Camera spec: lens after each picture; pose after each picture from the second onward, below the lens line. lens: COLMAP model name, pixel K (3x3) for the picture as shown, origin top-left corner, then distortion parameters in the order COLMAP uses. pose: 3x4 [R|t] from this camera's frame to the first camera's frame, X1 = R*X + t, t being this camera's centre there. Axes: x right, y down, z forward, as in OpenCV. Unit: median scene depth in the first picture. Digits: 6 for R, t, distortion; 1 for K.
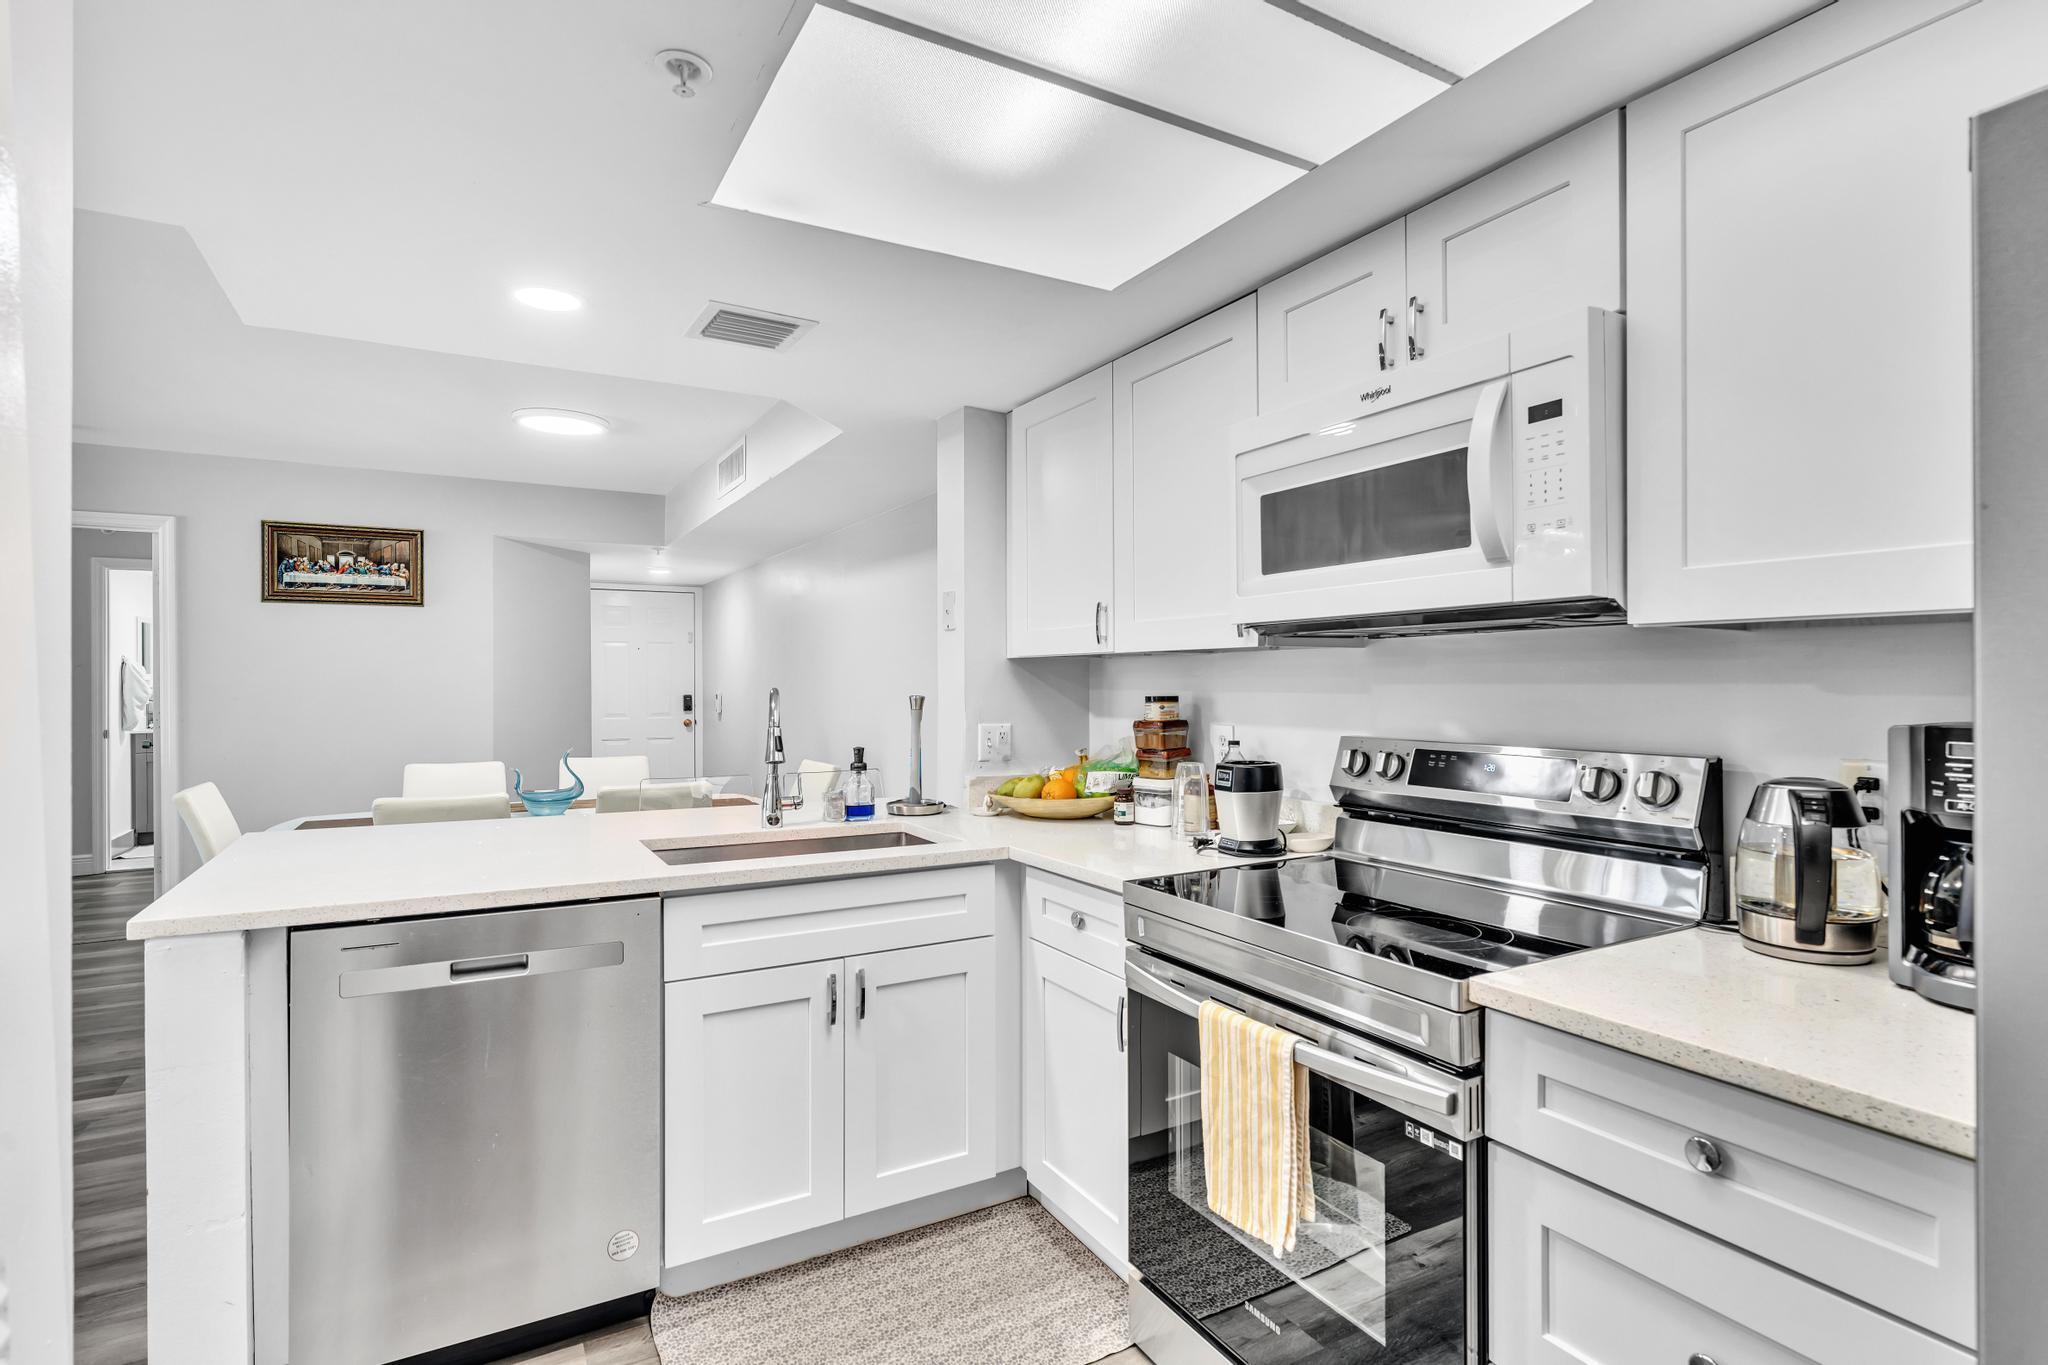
lens RADIAL K [[989.3, 0, 1024.0], [0, 989.3, 682.5], [0, 0, 1]] dist [-0.002621, 0.000084]
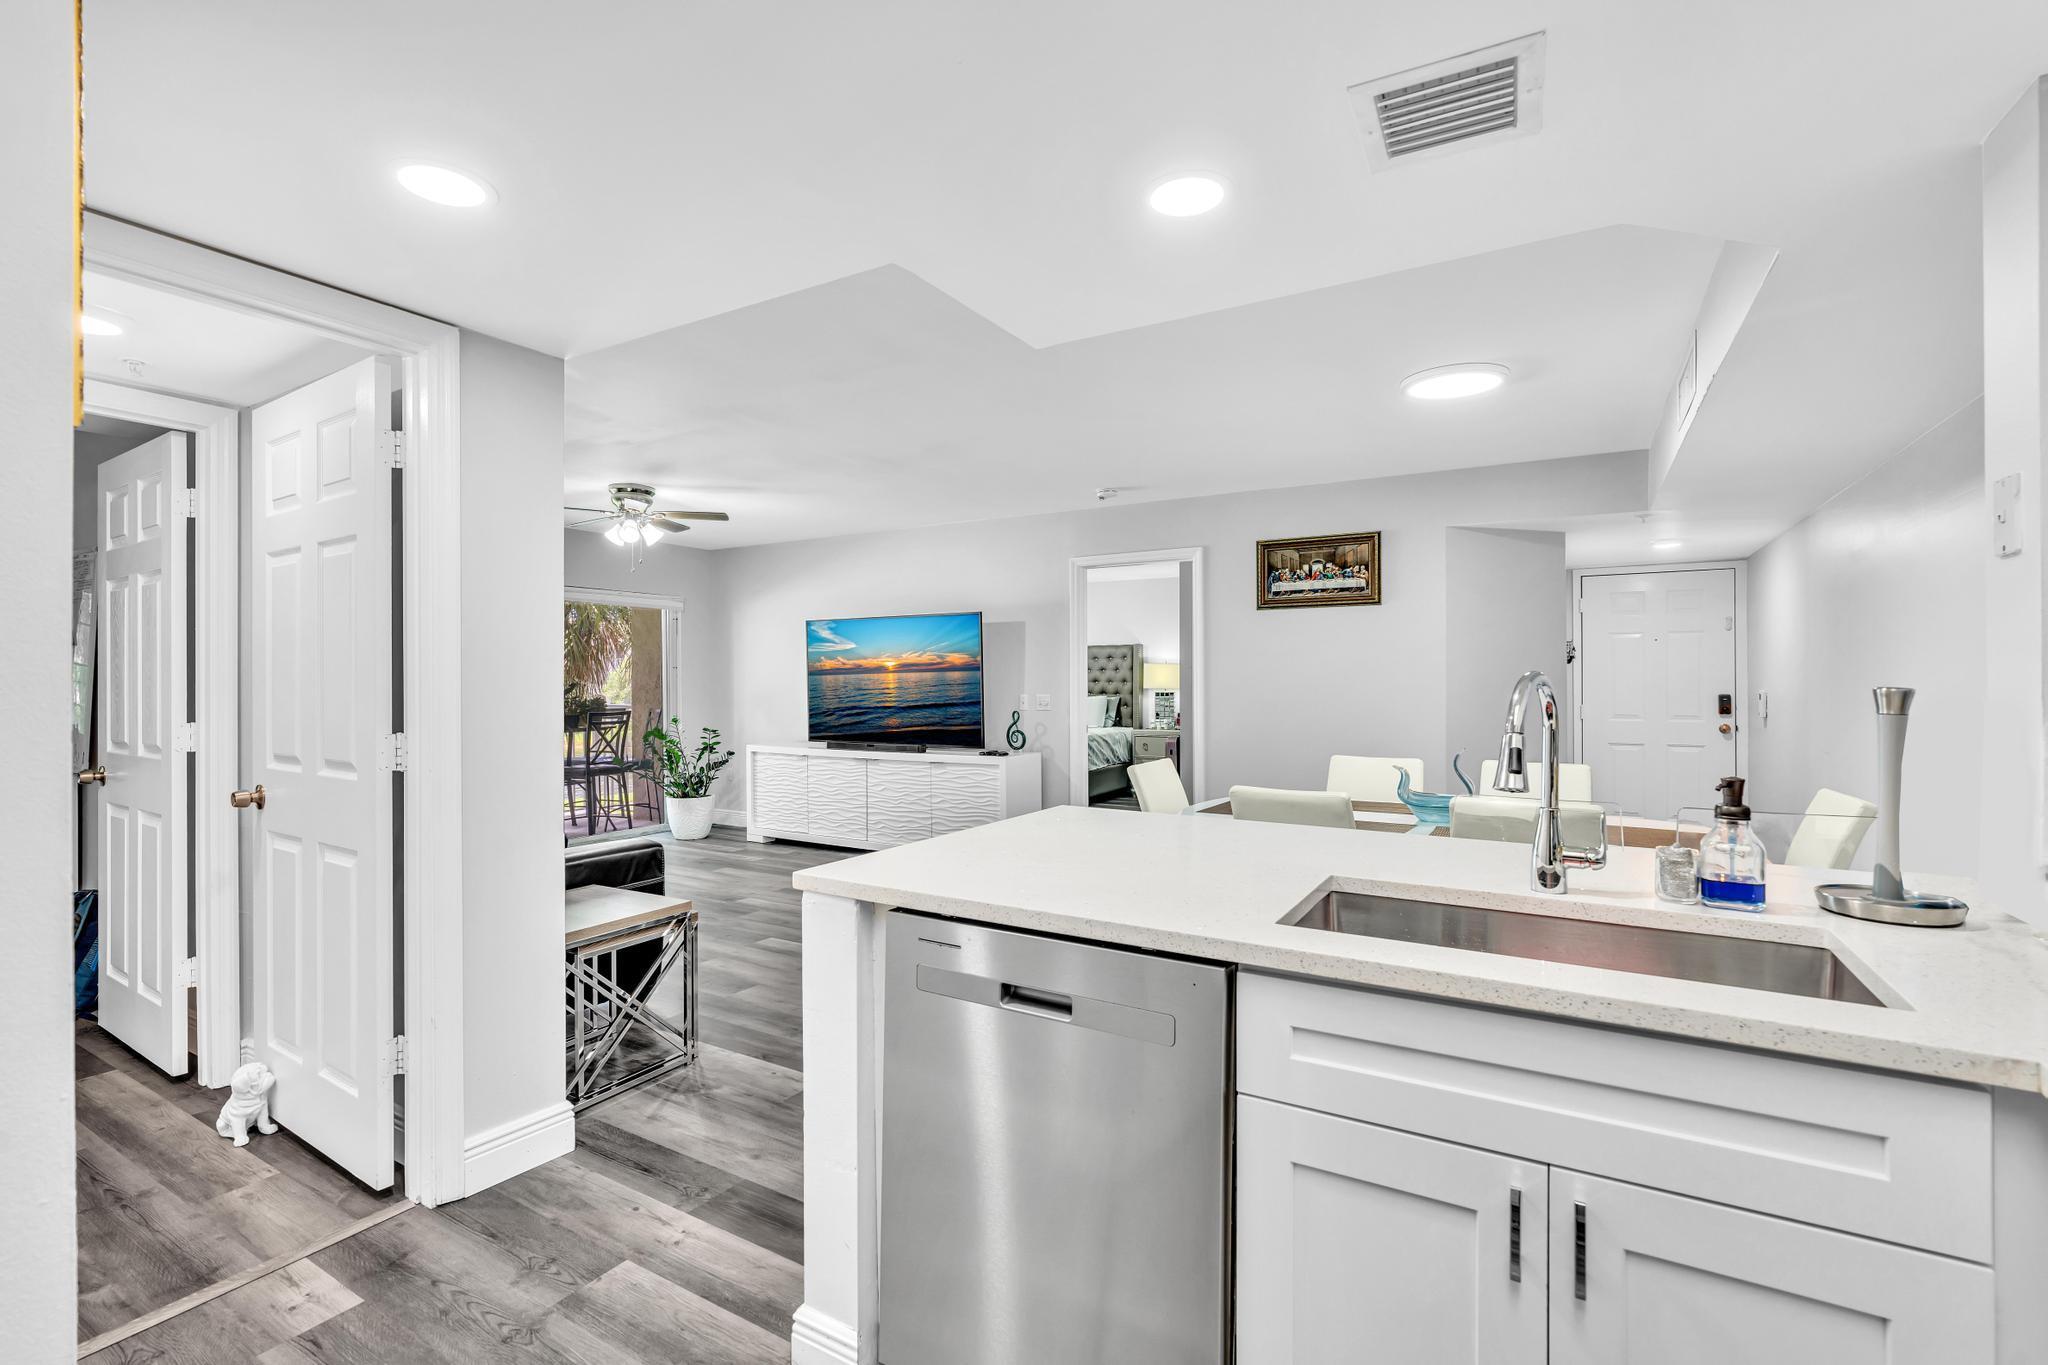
lens RADIAL K [[915.8, 0, 1027.8], [0, 915.8, 684.6], [0, 0, 1]] dist [-0.003948, 0.000638]
pose [[0.497875, 0.002452, -0.867245, 0.092759], [-0.001635, 0.999997, 0.001889, 0.013219], [0.867247, 0.000478, 0.497878, 0.434437]]
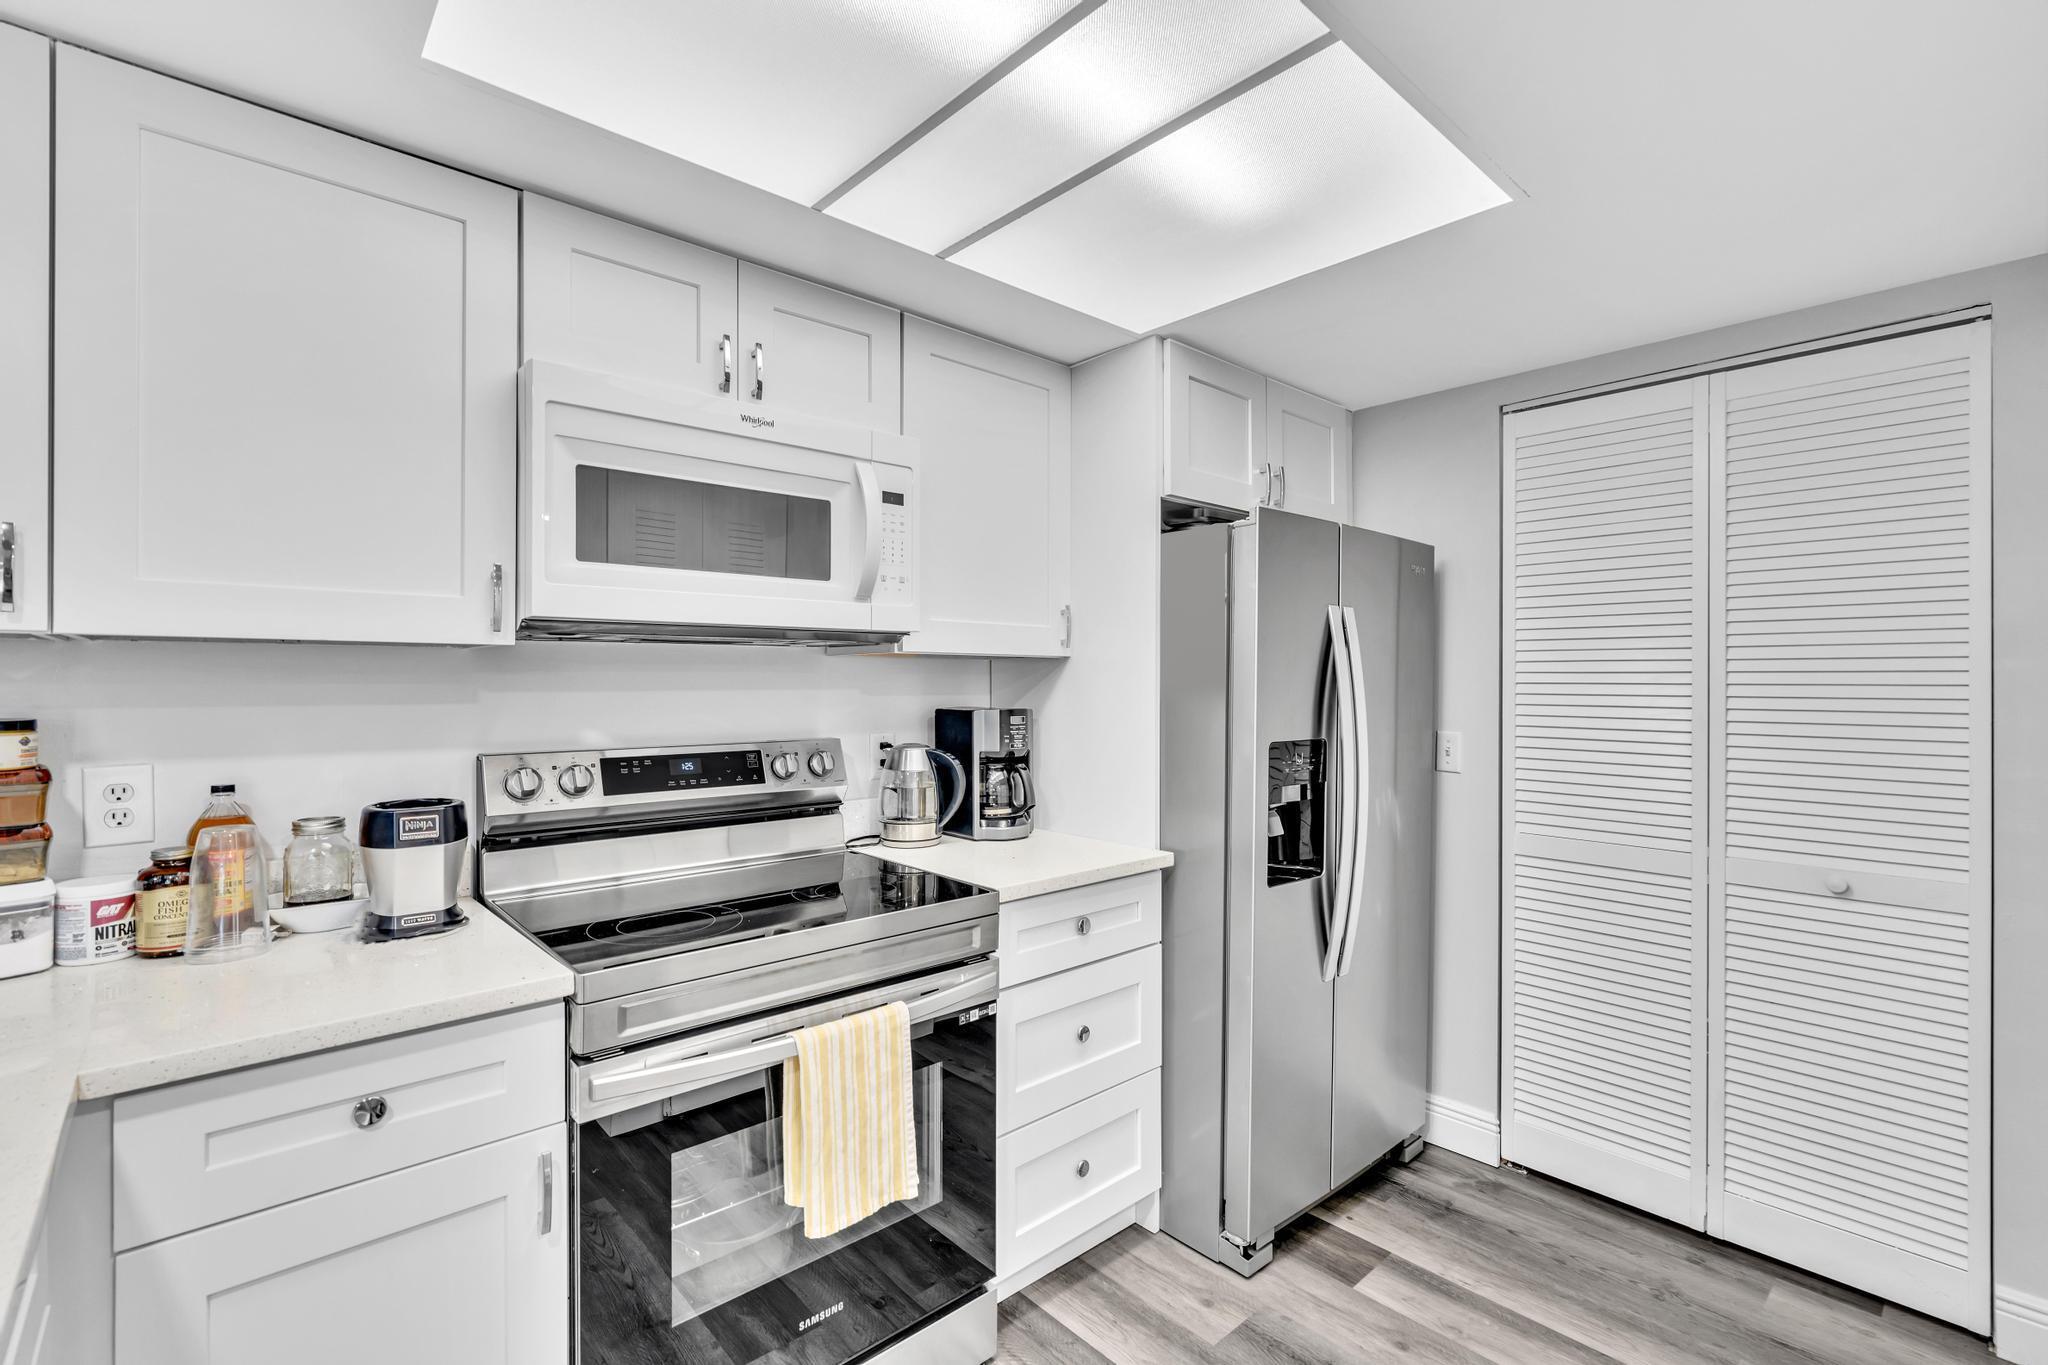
lens RADIAL K [[930.1, 0, 1028.4], [0, 930.1, 675.9], [0, 0, 1]] dist [-0.002309, -0.000061]
pose [[-0.218274, 0.009577, 0.975841, -0.469467], [0.001489, 0.999954, -0.009480, -0.003712], [-0.975886, -0.000616, -0.218278, 0.634040]]
